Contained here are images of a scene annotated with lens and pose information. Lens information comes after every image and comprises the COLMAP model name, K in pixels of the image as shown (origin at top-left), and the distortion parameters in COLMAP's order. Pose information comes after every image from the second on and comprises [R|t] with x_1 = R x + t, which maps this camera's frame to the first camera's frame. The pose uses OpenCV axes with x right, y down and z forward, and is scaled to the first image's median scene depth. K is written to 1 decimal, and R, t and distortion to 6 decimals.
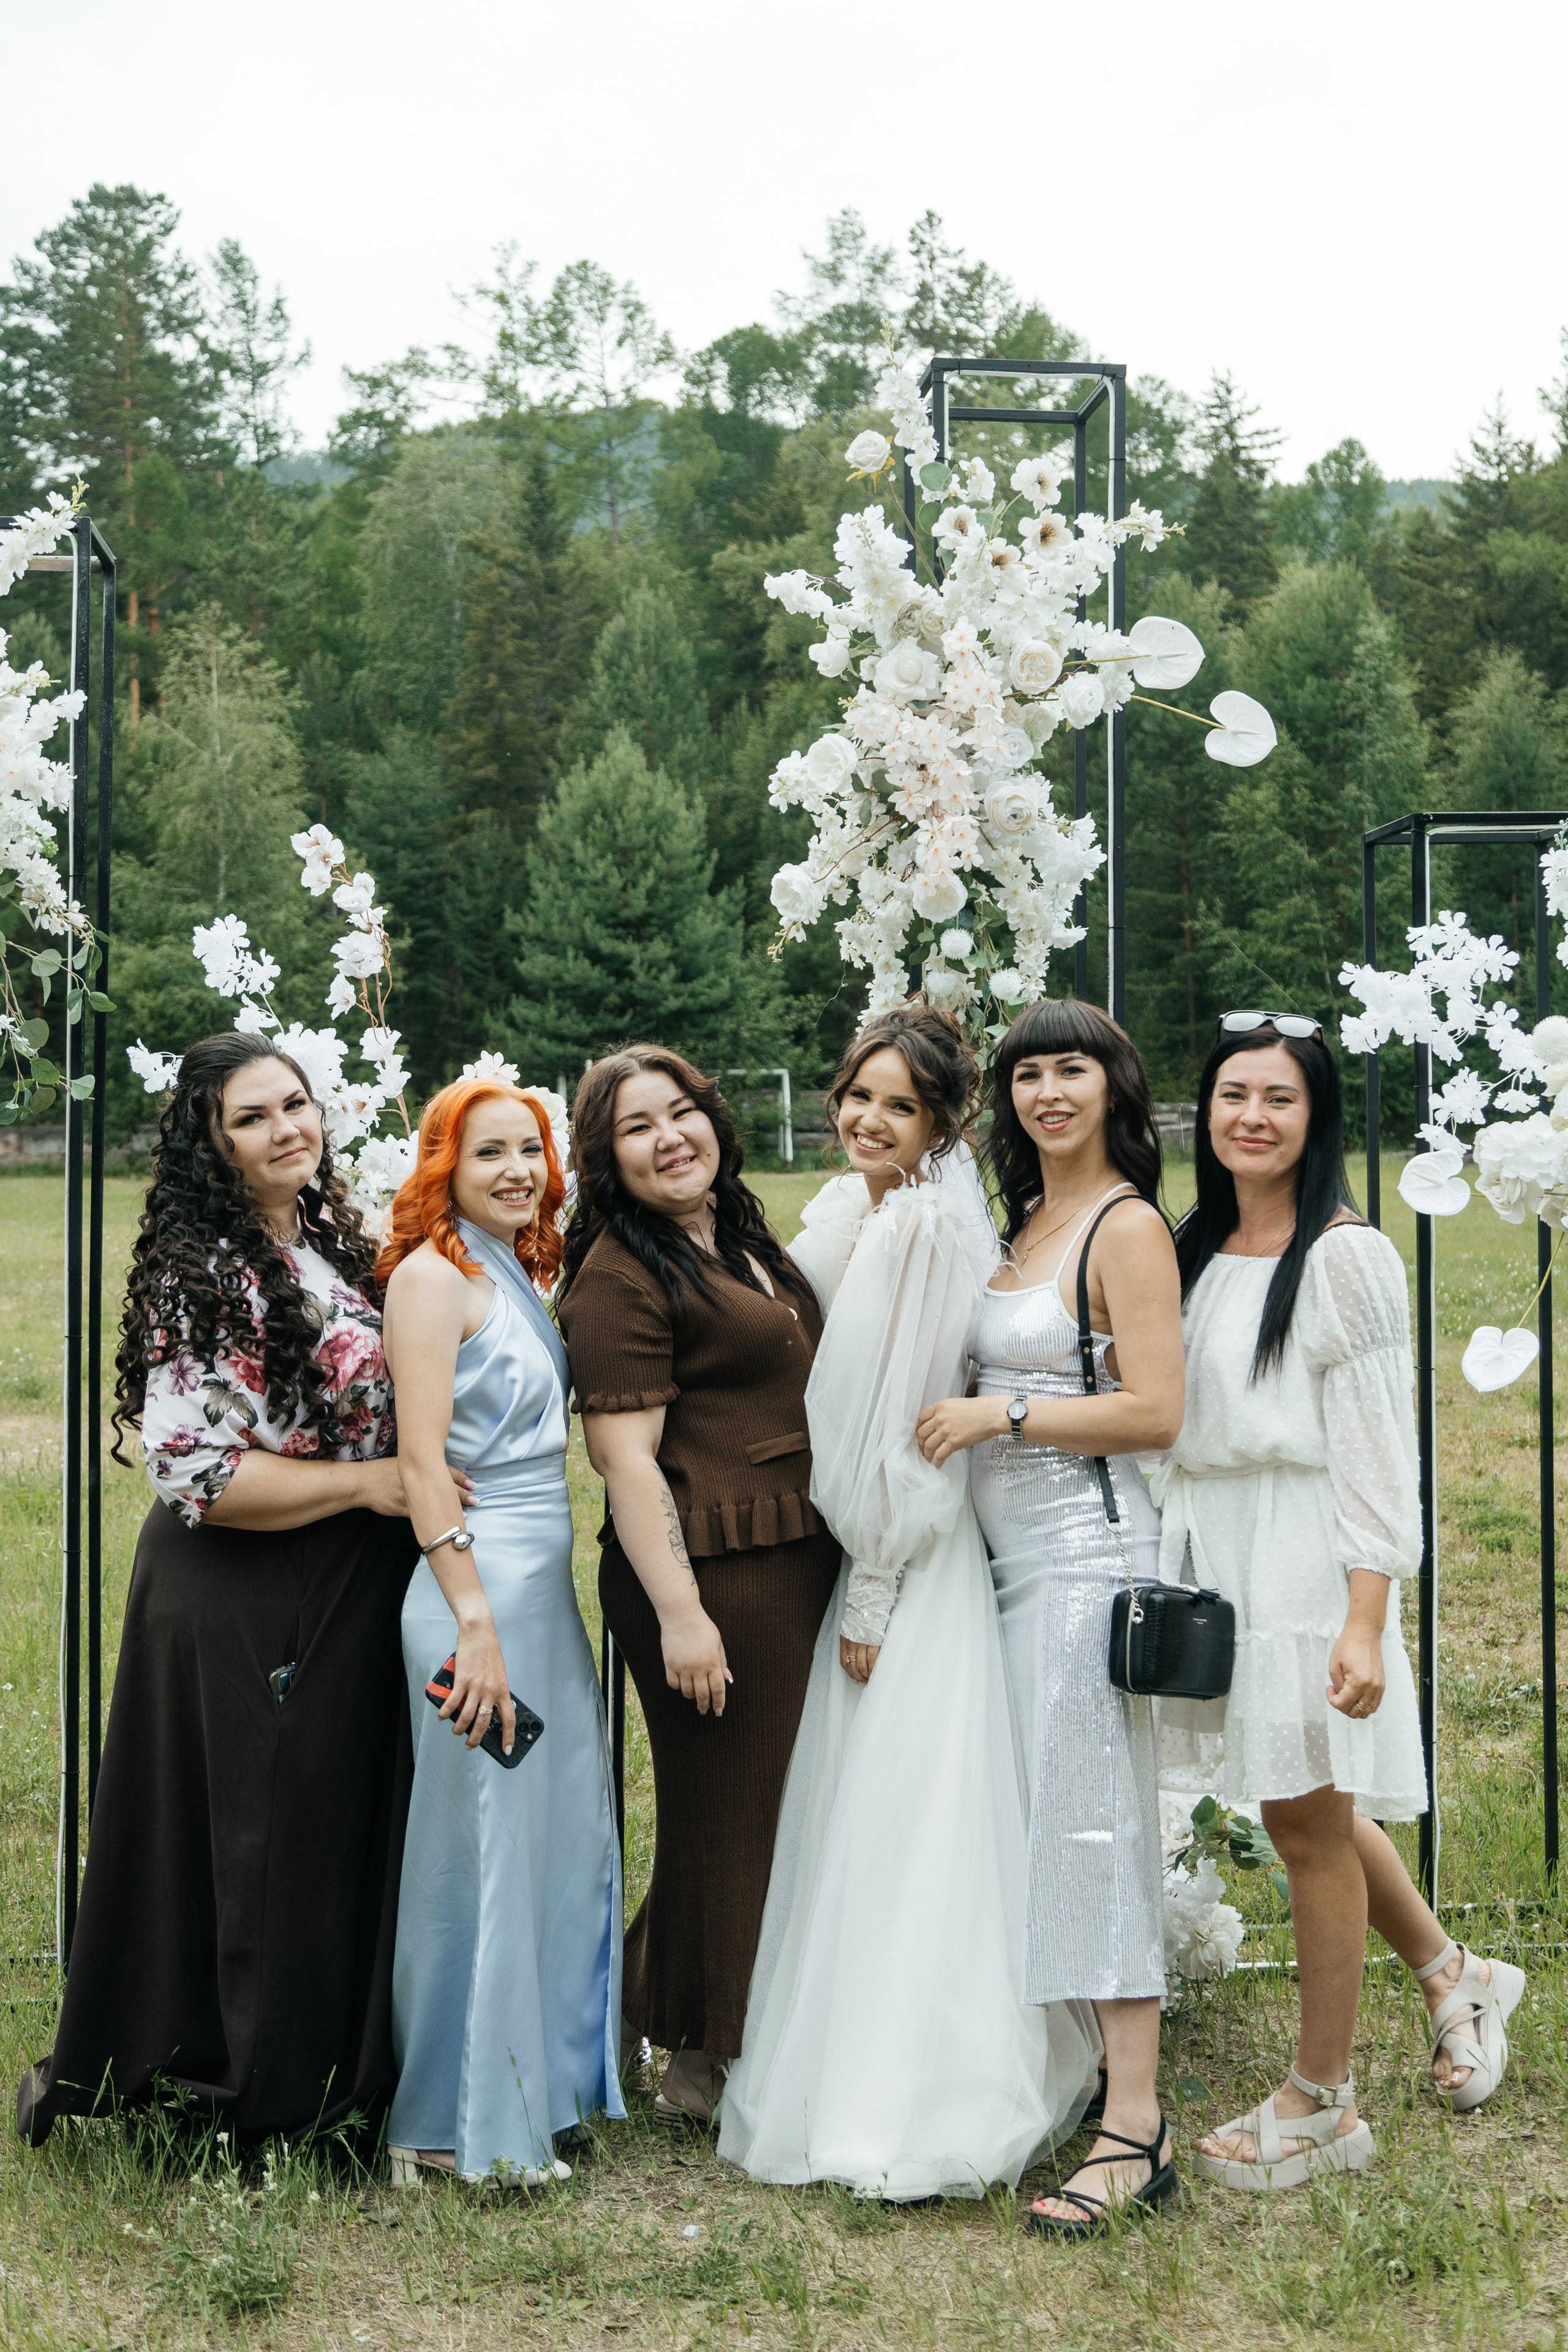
lens RADIAL K [[3112.8, 0, 767.9], [0, 3112.8, 1142.4], [0, 0, 1]] dist [0.055384, 0.000000]
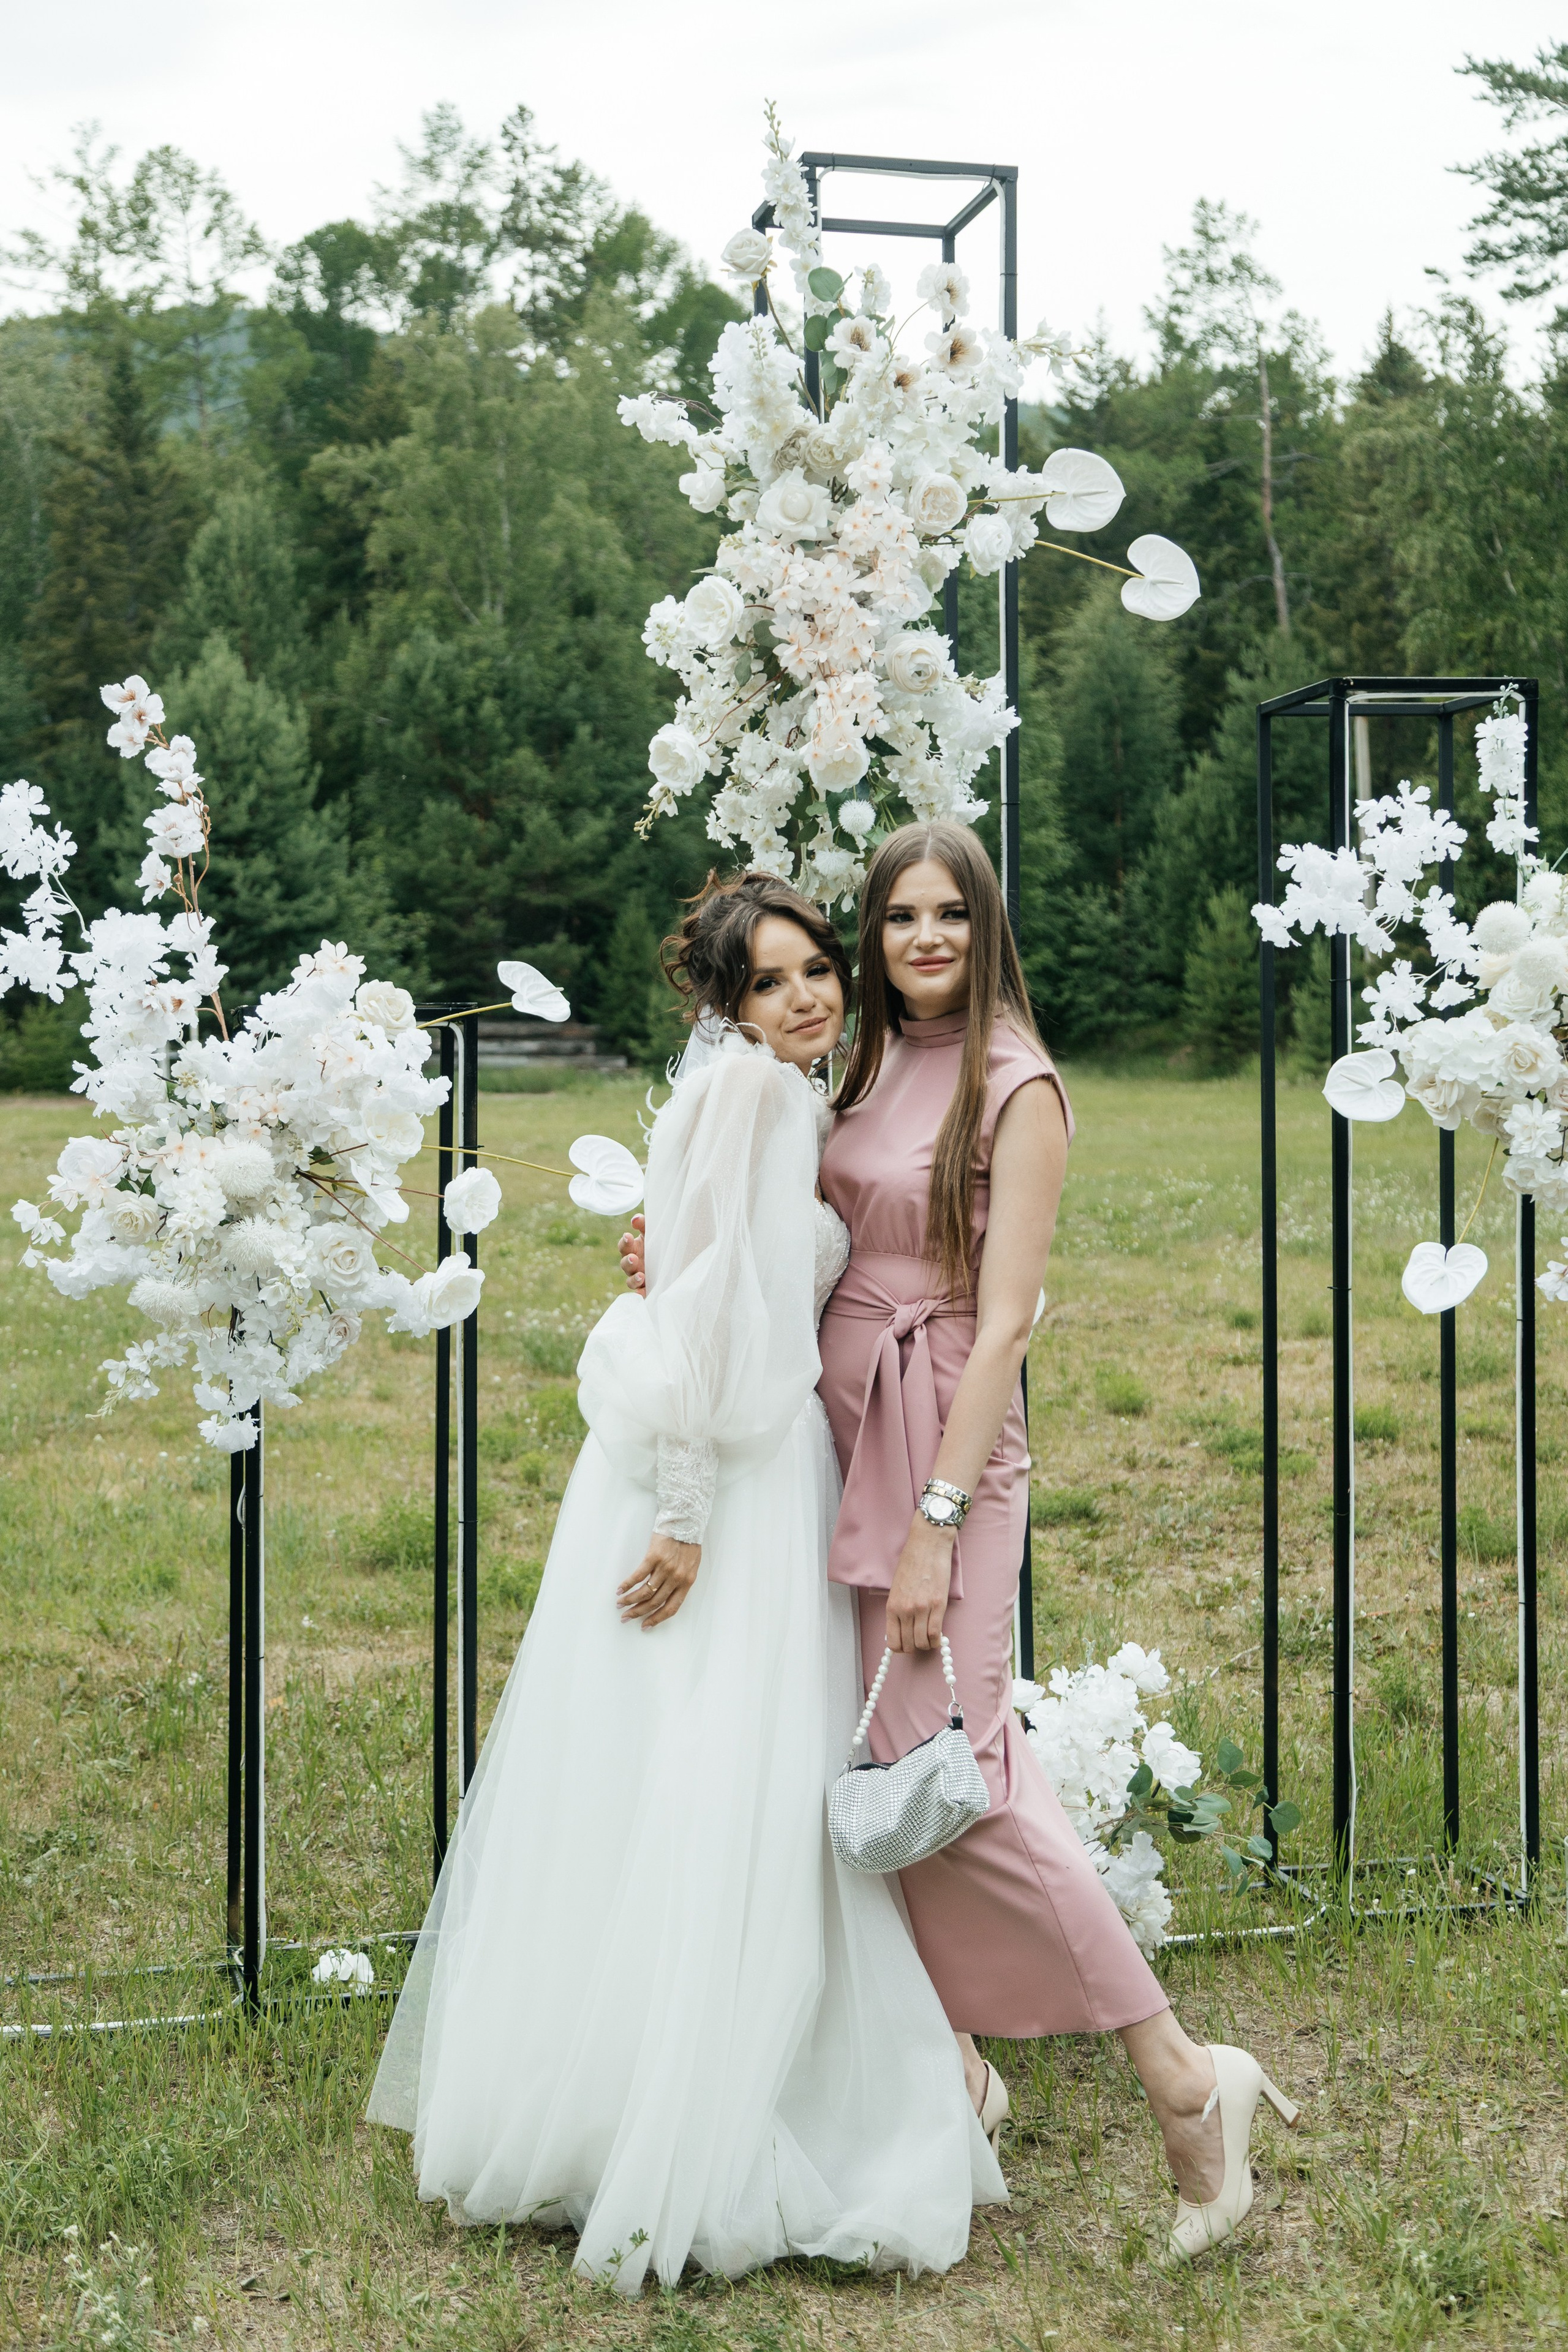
lens RADIAL K [[3145.1, 0, 736.4], [0, 3145.1, 1205.8], [0, 0, 1]] dist [0.058170, 0.000000]
pose [[0.993399, -0.010535, 0.114229, -0.071953], [0.005389, 0.998961, 0.045263, 0.005326], [-0.114587, -0.044349, 0.992423, 0.104722]]
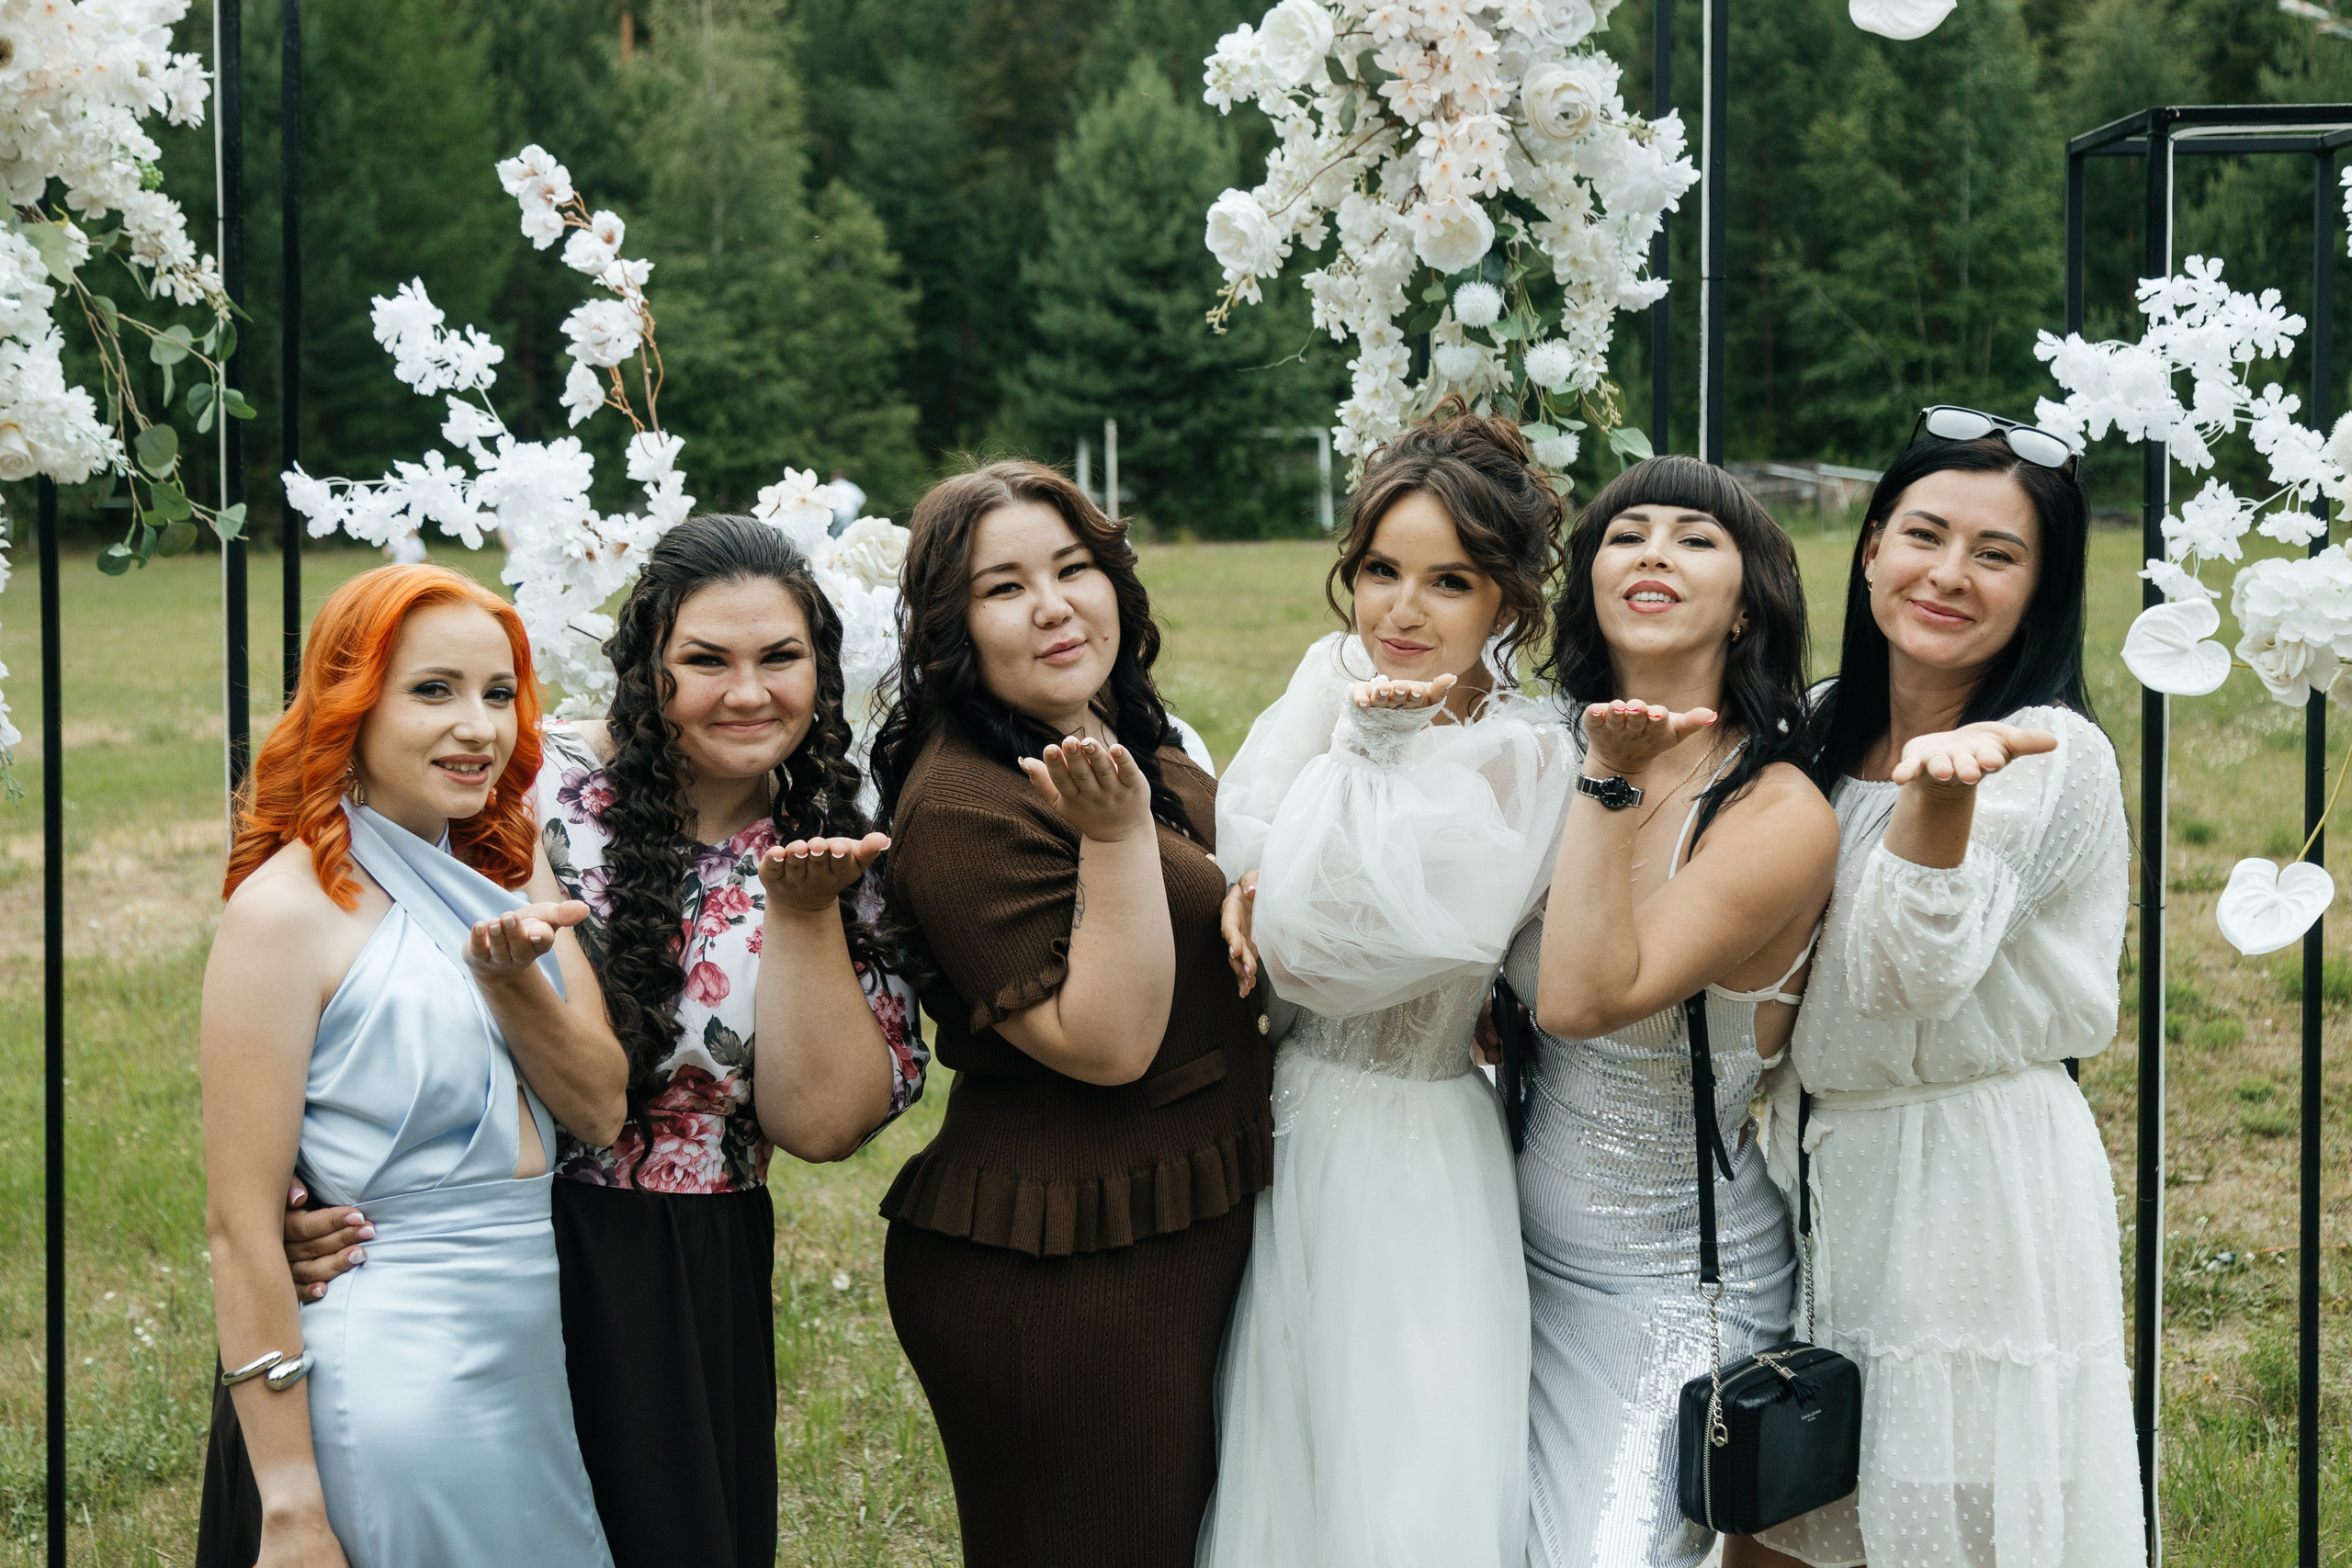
lens RADIAL K [[3341.1, 0, 1110.8], [0, 3341.1, 724.5], [0, 0, 1]] dist [0.031033, 0.000000]
pose [[0.998265, -0.000939, -0.058872, 0.021804], [0.004732, 0.997917, 0.064332, -0.018357], [0.058689, -0.064499, 0.996190, 0.243041]]
